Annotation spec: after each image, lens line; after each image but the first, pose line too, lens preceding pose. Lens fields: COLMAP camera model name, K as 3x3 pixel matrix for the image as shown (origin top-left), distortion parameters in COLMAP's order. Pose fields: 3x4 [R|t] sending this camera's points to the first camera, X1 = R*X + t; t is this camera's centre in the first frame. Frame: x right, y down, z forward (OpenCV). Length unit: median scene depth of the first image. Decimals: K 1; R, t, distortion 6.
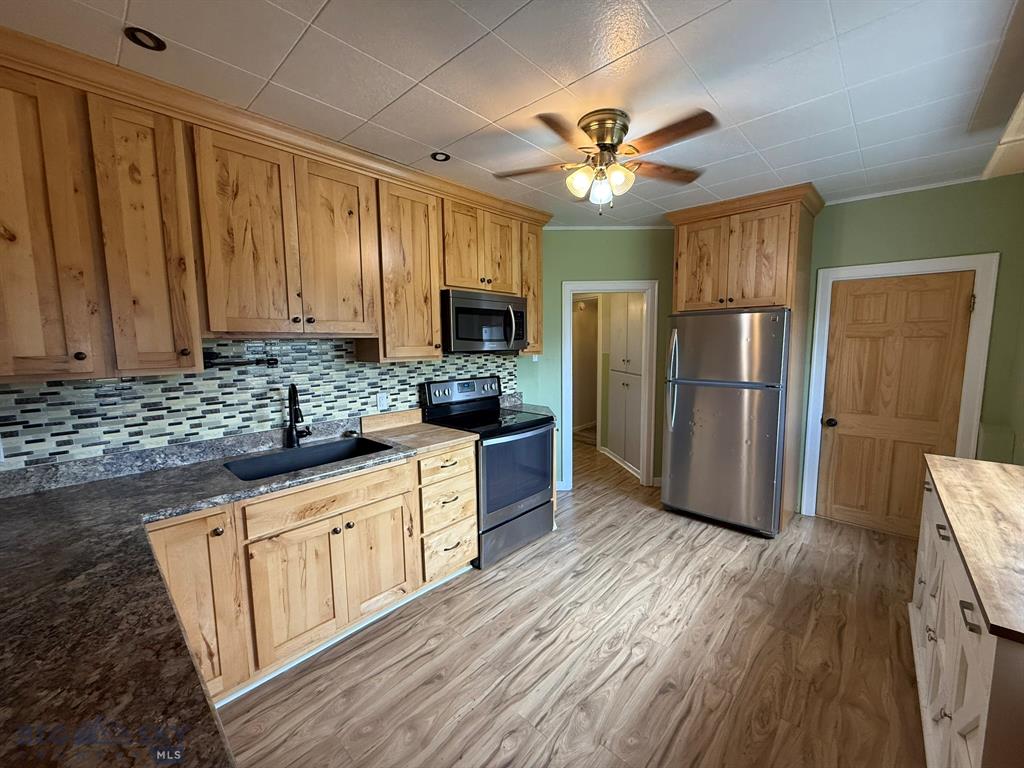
lens RADIAL K [[407.9, 0, 510.9], [0, 407.9, 384.7], [0, 0, 1]] dist [0.000094, -0.001156]
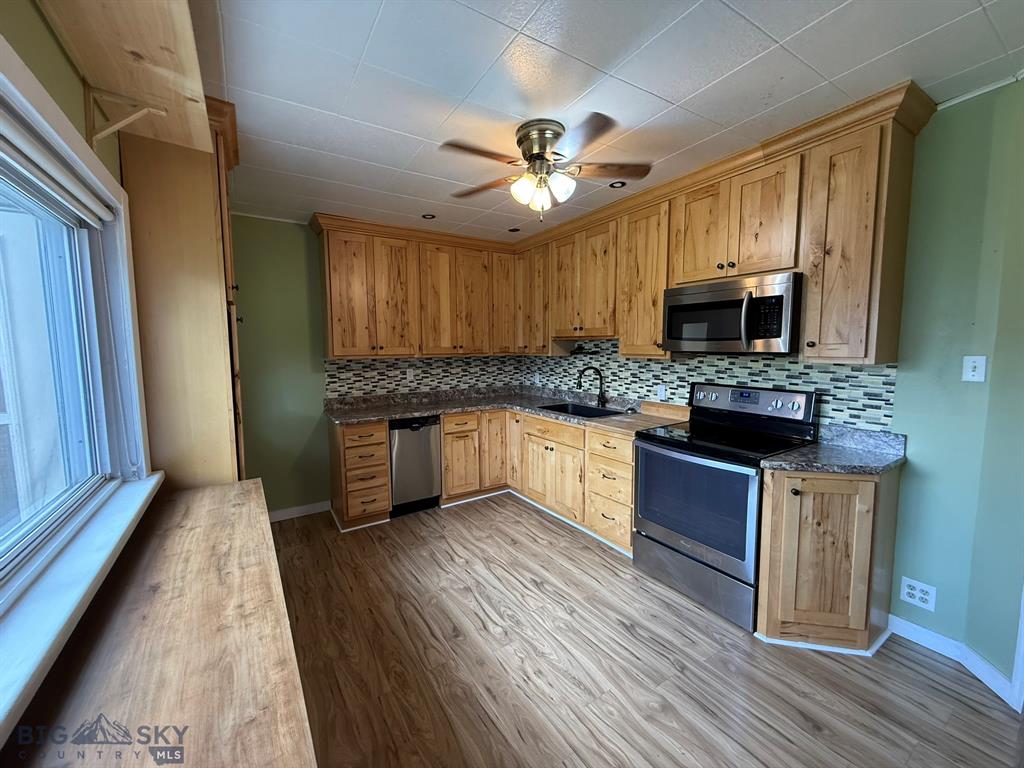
lens RADIAL K [[407.9, 0, 509.8], [0, 407.9, 385.0], [0, 0, 1]] dist [0.000094, -0.001156]
pose [[-0.249538, 0.113472, -0.961694, 1.144899], [-0.085827, 0.986611, 0.138682, -0.130661], [0.964554, 0.117146, -0.236458, 1.087370]]
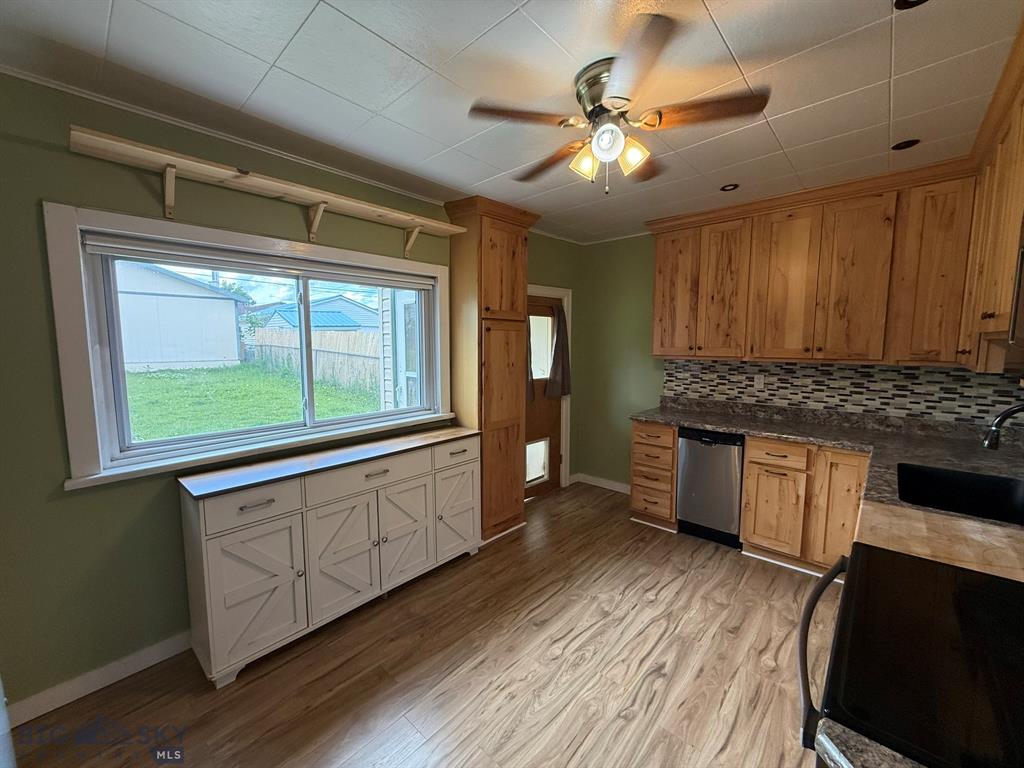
lens RADIAL K [[407.9, 0, 509.3], [0, 407.9, 383.8], [0, 0, 1]] dist [0.000094, -0.001156]
pose [[-0.999867, 0.016244, -0.001354, 0.377412], [0.015643, 0.979596, 0.200367, -0.189380], [0.004581, 0.200320, -0.979720, 1.676306]]
